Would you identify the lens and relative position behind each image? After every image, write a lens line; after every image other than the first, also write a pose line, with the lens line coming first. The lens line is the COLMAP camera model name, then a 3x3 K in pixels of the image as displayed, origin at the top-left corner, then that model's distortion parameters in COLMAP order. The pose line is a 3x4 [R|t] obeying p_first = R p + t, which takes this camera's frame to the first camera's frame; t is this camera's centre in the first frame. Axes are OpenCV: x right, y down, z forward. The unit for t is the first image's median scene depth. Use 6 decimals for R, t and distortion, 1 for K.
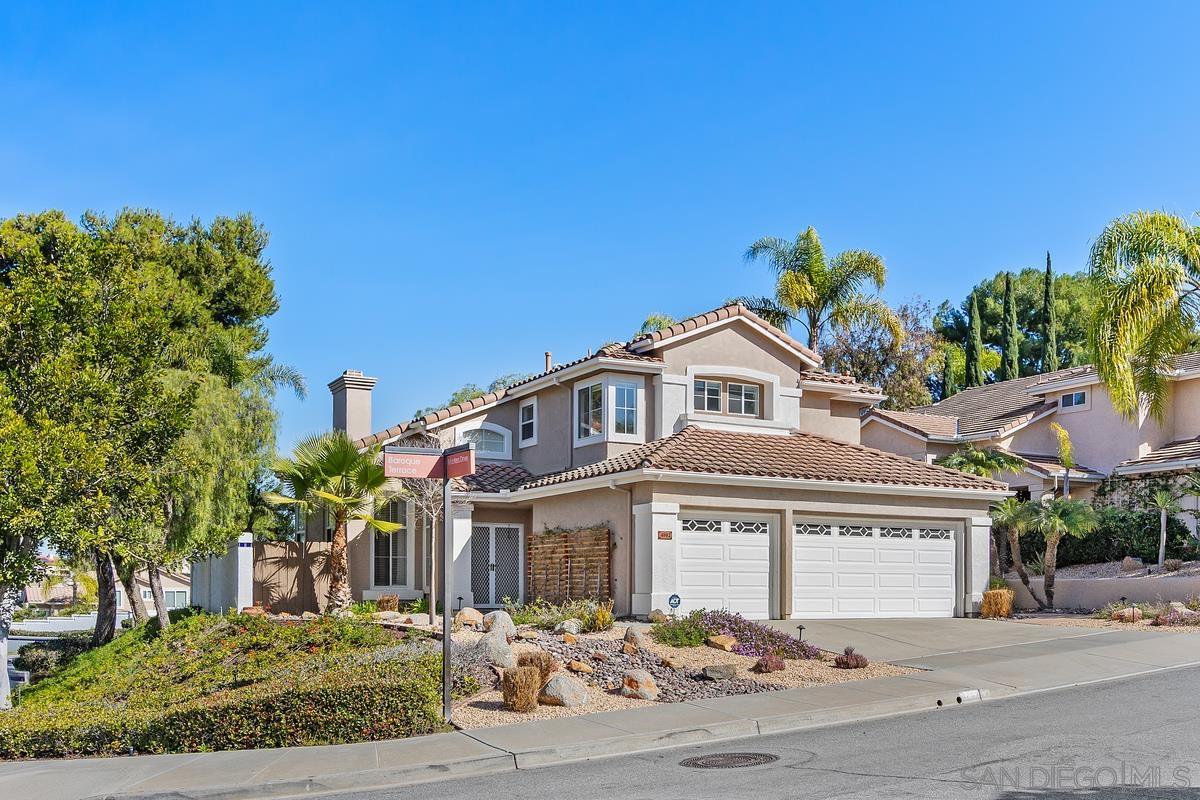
lens RADIAL K [[720.0, 0, 596.6], [0, 720.0, 473.5], [0, 0, 1]] dist [0.000060, -0.000149]
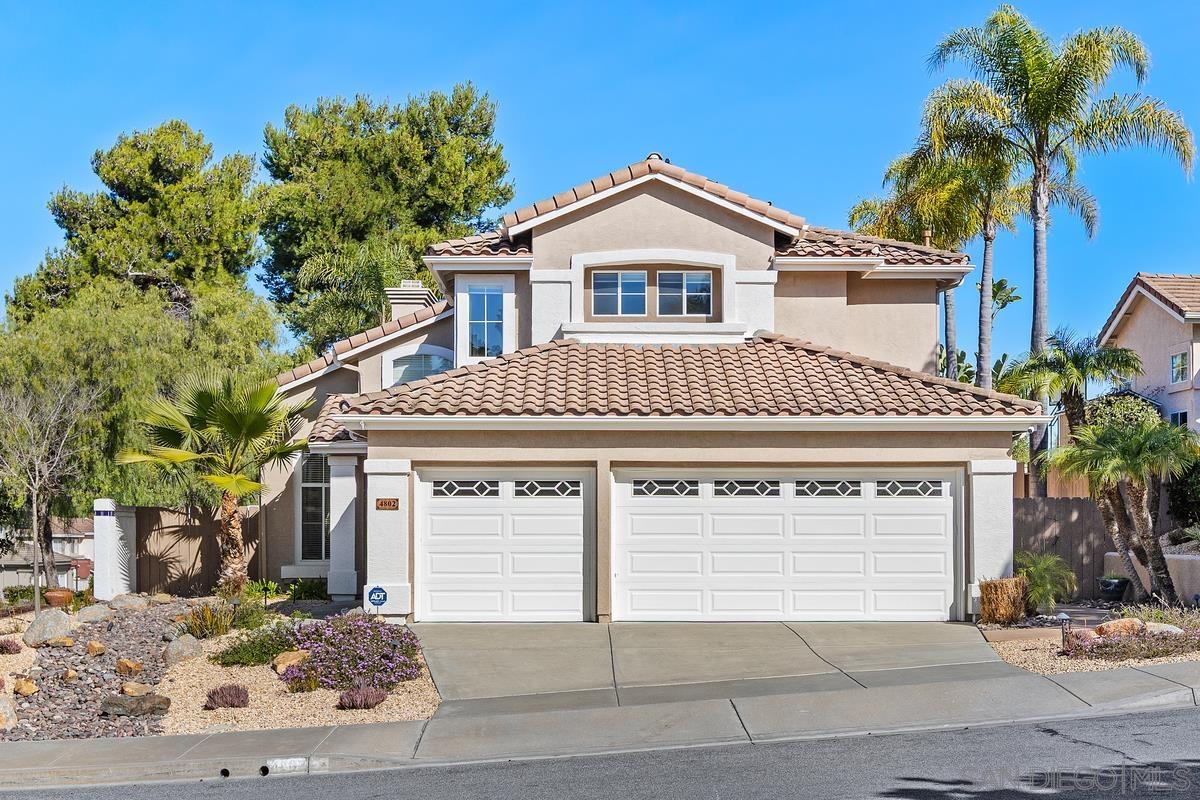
lens RADIAL K [[979.3, 0, 600.0], [0, 979.3, 397.8], [0, 0, 1]] dist [-0.011951, -0.005438]
pose [[0.951301, -0.046741, -0.304699, 0.440535], [0.048415, 0.998825, -0.002062, -0.006428], [0.304438, -0.012791, 0.952446, 0.093850]]
